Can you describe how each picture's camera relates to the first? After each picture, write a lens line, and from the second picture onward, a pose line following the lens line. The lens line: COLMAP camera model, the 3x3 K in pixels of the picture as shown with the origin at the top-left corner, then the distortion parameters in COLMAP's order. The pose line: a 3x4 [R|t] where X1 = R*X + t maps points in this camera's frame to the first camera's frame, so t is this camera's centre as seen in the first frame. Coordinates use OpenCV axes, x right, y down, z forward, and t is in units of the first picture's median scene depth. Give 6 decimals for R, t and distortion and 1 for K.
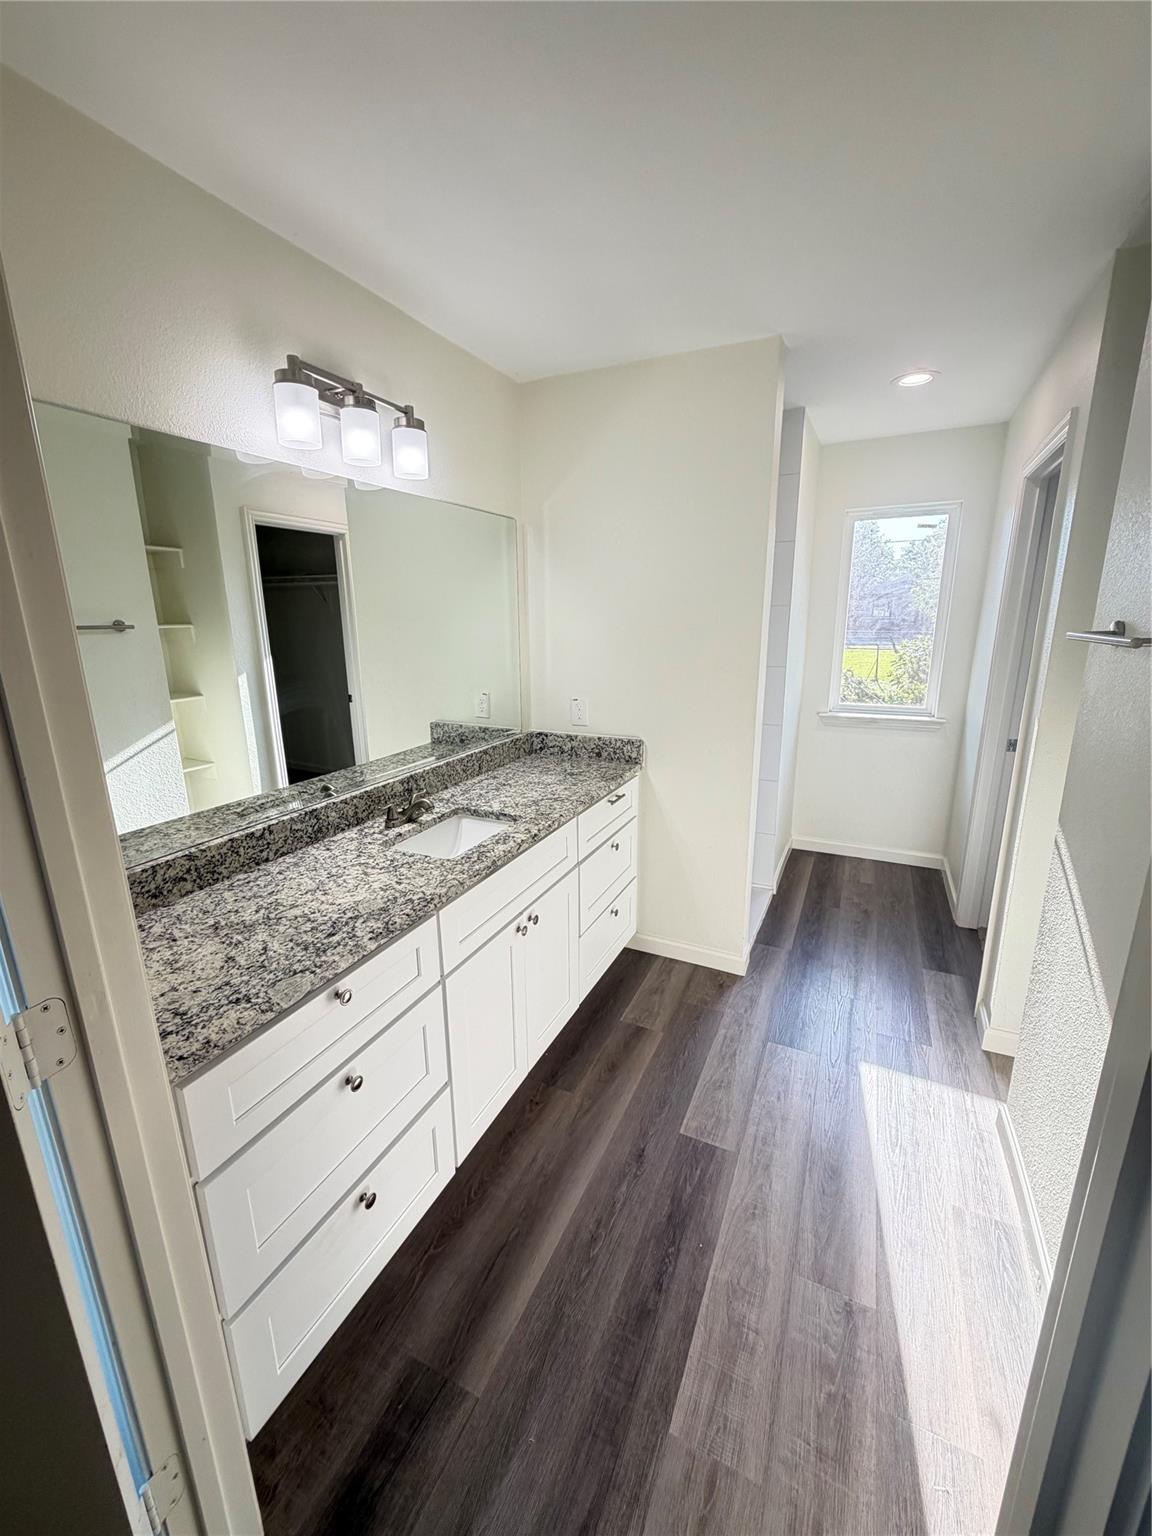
lens RADIAL K [[609.8, 0, 579.1], [0, 609.8, 766.9], [0, 0, 1]] dist [-0.000254, -0.000003]
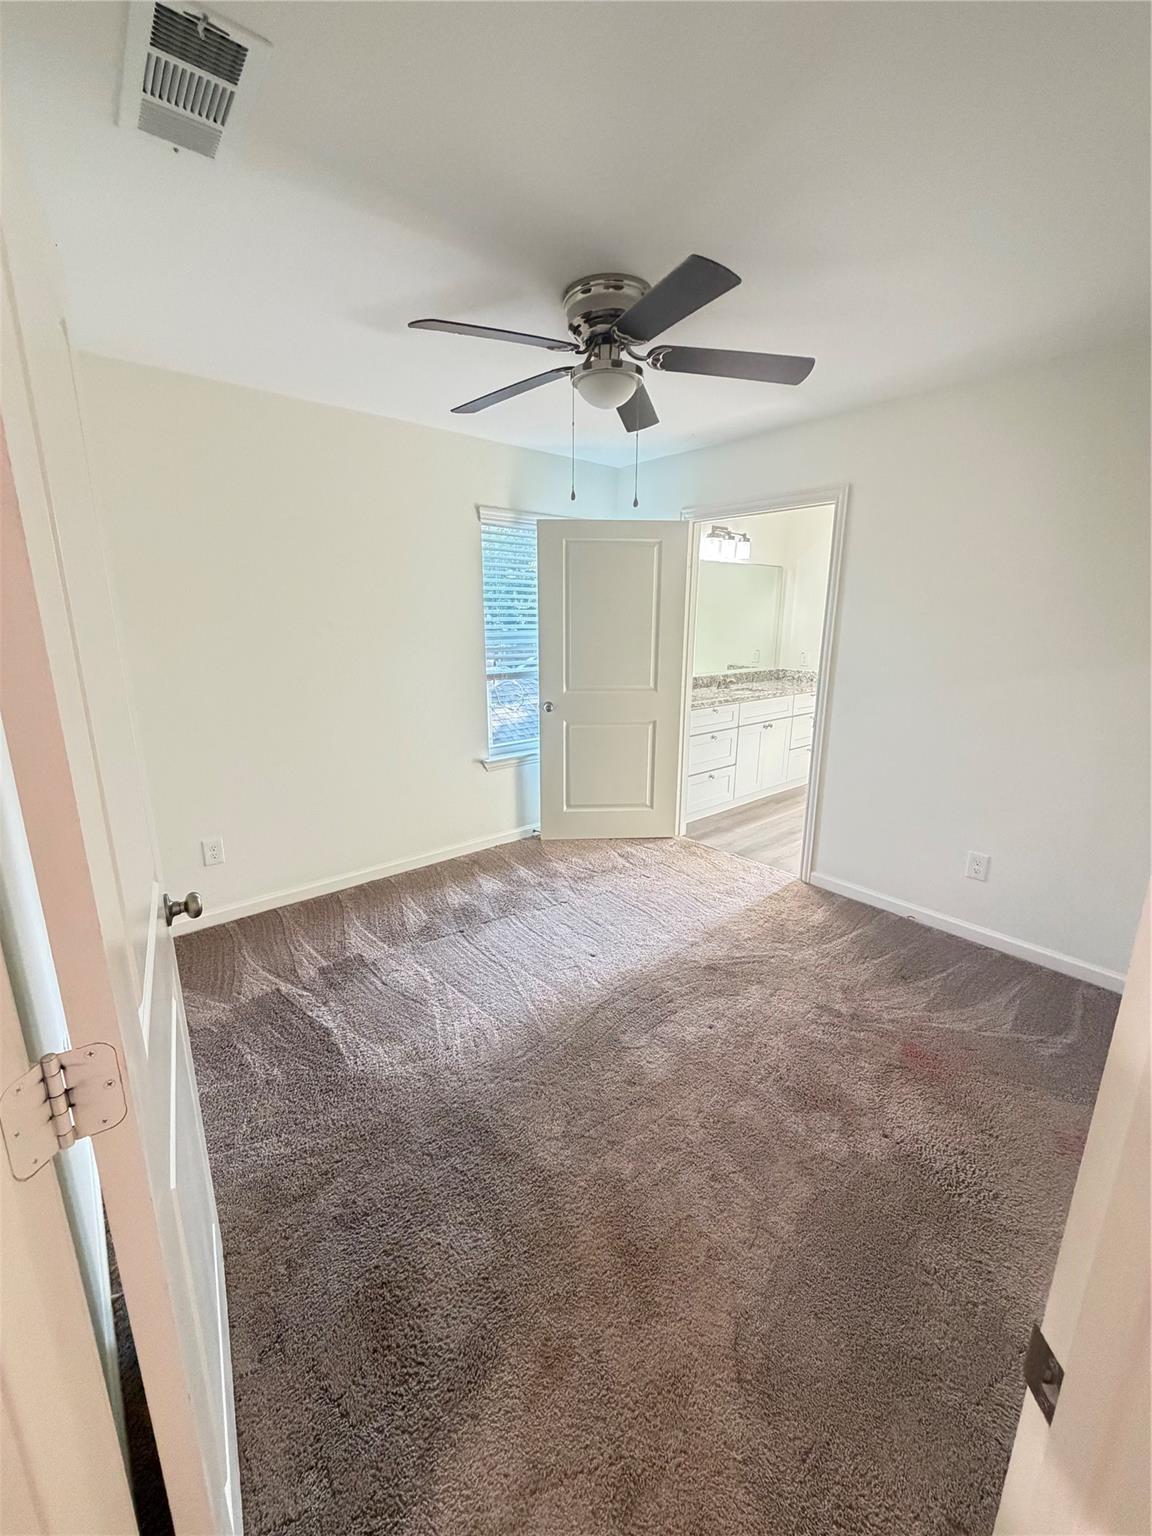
lens RADIAL K [[609.8, 0, 569.4], [0, 609.8, 762.1], [0, 0, 1]] dist [-0.000254, -0.000003]
pose [[0.909639, 0.112377, -0.399911, 0.166592], [-0.114606, 0.993240, 0.018422, 0.364813], [0.399278, 0.029075, 0.916369, -1.422095]]
